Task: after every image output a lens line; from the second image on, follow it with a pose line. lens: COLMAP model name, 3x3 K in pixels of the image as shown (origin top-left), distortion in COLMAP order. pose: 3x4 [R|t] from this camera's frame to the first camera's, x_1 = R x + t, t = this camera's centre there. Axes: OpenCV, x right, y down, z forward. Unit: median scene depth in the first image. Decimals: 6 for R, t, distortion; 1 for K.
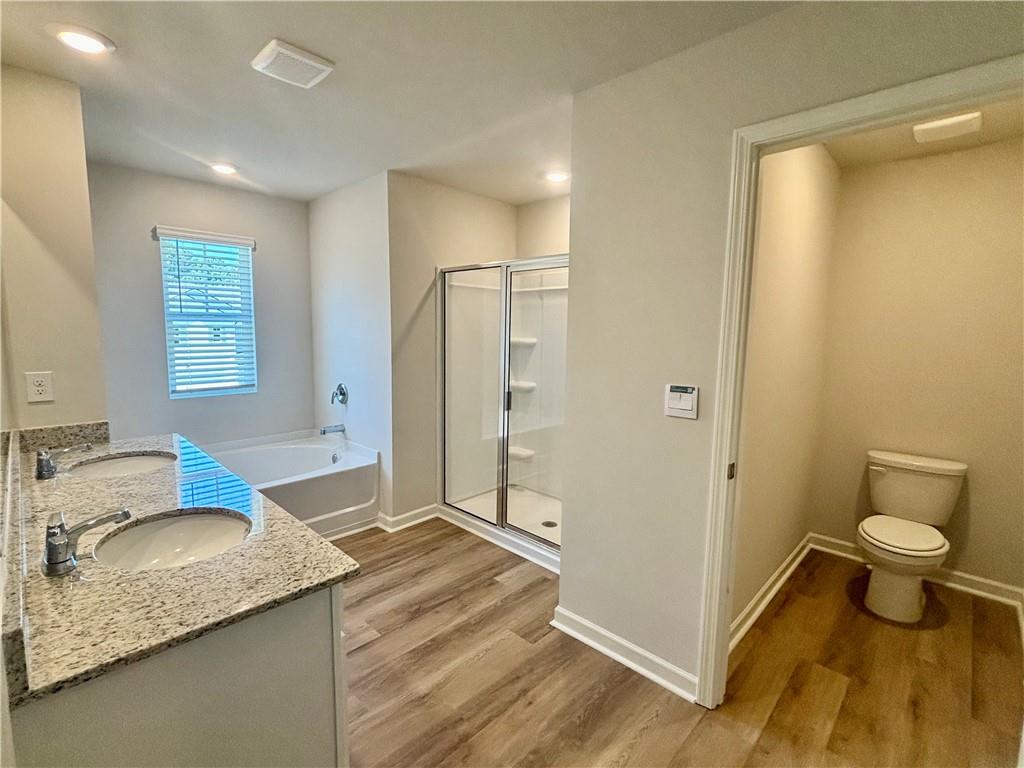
lens RADIAL K [[475.7, 0, 524.0], [0, 475.7, 383.8], [0, 0, 1]] dist [-0.001402, -0.000290]
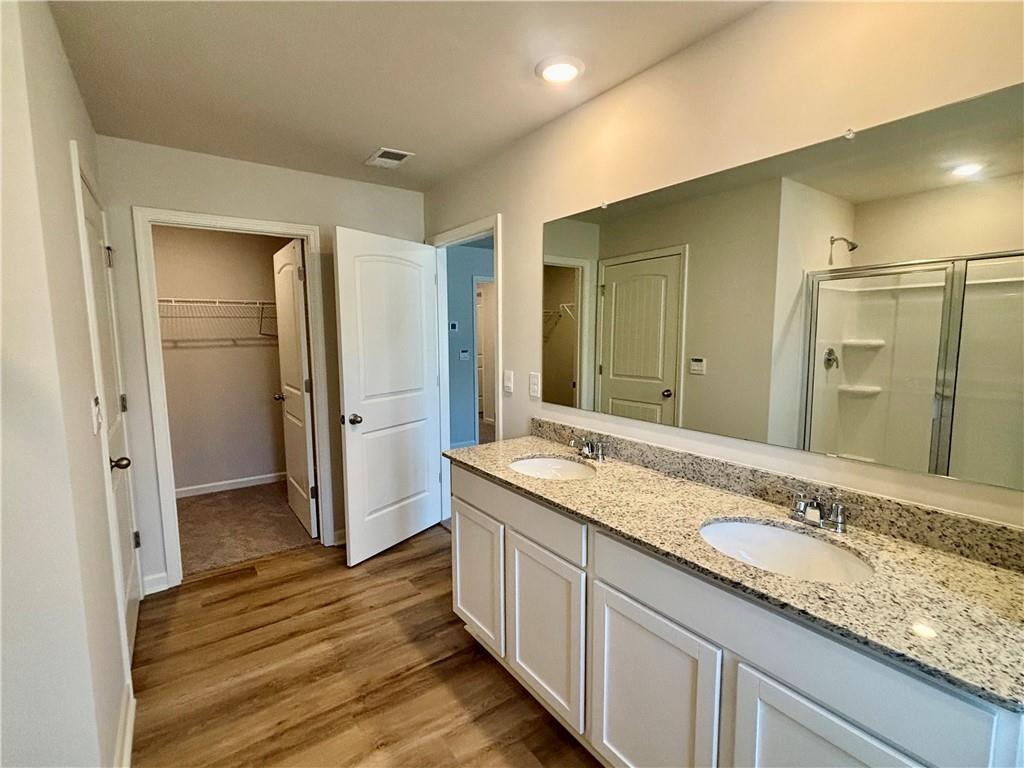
lens RADIAL K [[475.7, 0, 524.0], [0, 475.7, 383.8], [0, 0, 1]] dist [-0.001402, -0.000290]
pose [[-0.984569, -0.030871, 0.172250, -0.360584], [0.008061, 0.975270, 0.220869, -0.118268], [-0.174808, 0.218849, -0.959972, 0.987268]]
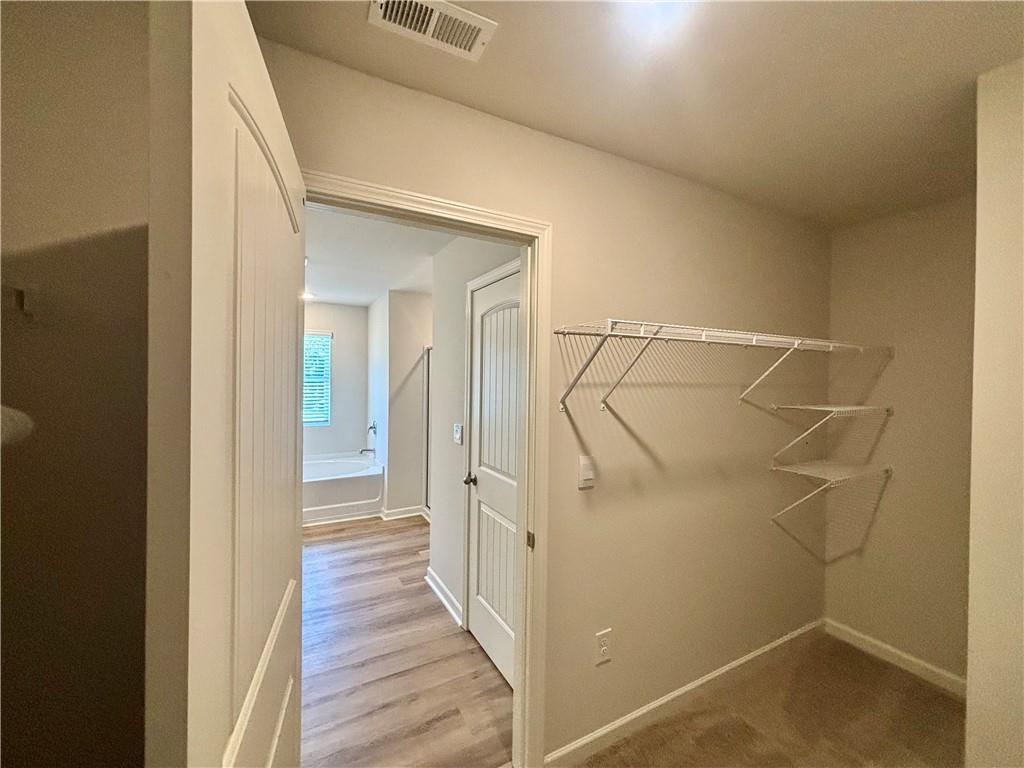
lens RADIAL K [[424.9, 0, 510.7], [0, 424.9, 379.8], [0, 0, 1]] dist [0.000372, -0.000350]
pose [[0.950494, -0.006026, -0.310683, 0.565619], [-0.028422, 0.993935, -0.106233, 0.000171], [0.309439, 0.109804, 0.944558, -0.219382]]
